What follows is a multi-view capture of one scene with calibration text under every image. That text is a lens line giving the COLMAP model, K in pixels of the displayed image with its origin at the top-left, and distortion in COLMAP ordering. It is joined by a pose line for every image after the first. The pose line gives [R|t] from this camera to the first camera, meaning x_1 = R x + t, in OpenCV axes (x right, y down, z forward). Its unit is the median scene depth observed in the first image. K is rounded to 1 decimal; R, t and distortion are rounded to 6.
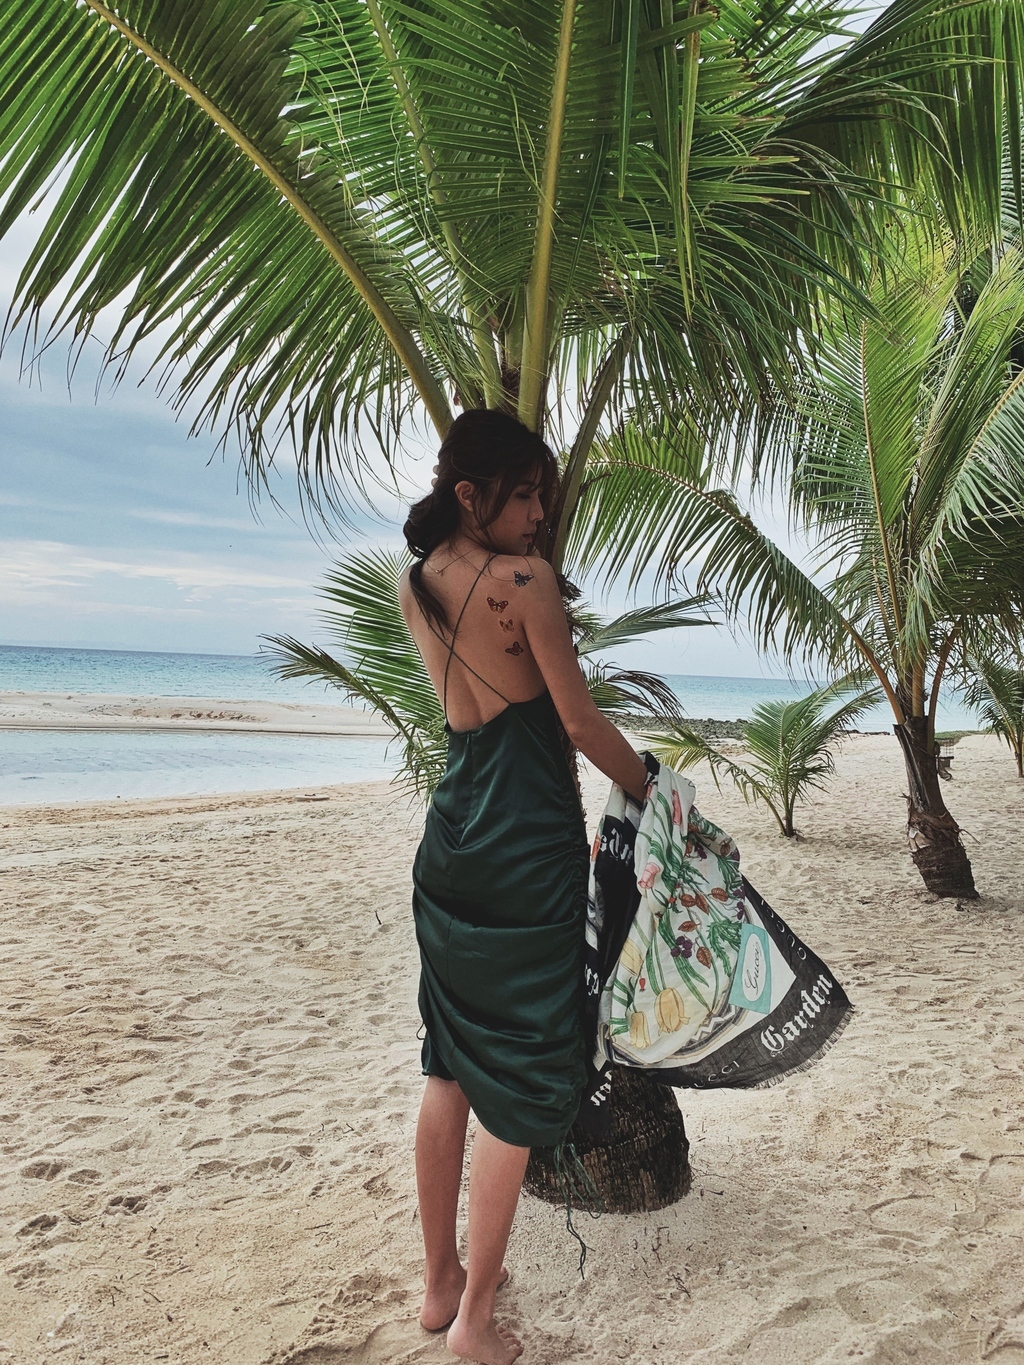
lens RADIAL K [[1052.9, 0, 518.1], [0, 1052.9, 667.6], [0, 0, 1]] dist [0.006656, -0.011530]
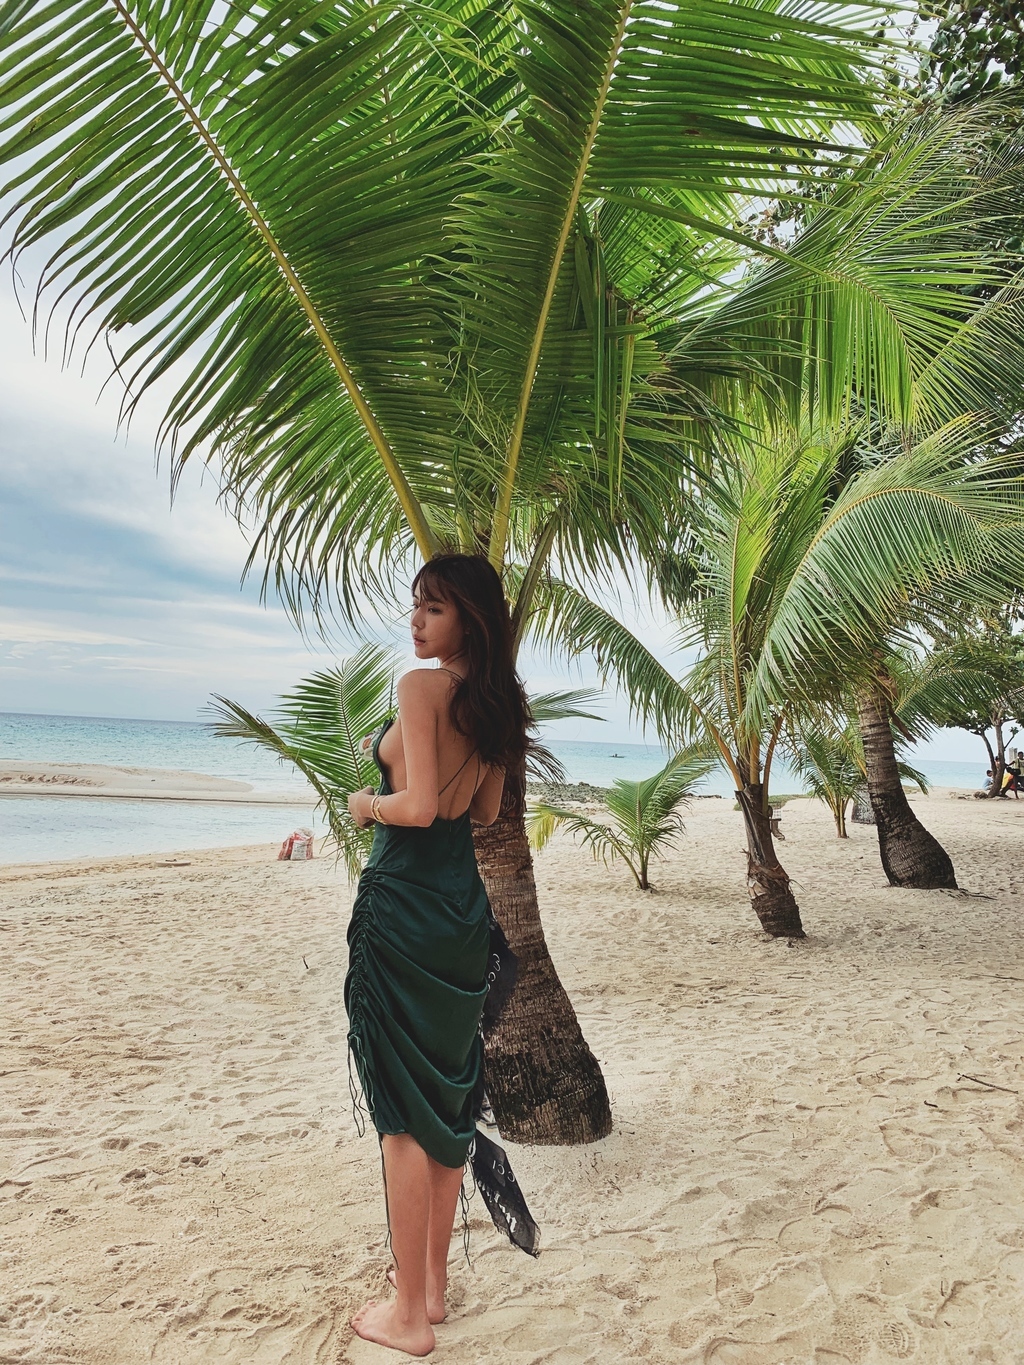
lens RADIAL K [[1051.4, 0, 502.3], [0, 1051.4, 667.1], [0, 0, 1]] dist [-0.003970, -0.002837]
pose [[0.990910, 0.015221, 0.133664, -0.117598], [-0.007088, 0.998106, -0.061114, -0.020686], [-0.134341, 0.059611, 0.989140, -0.262385]]
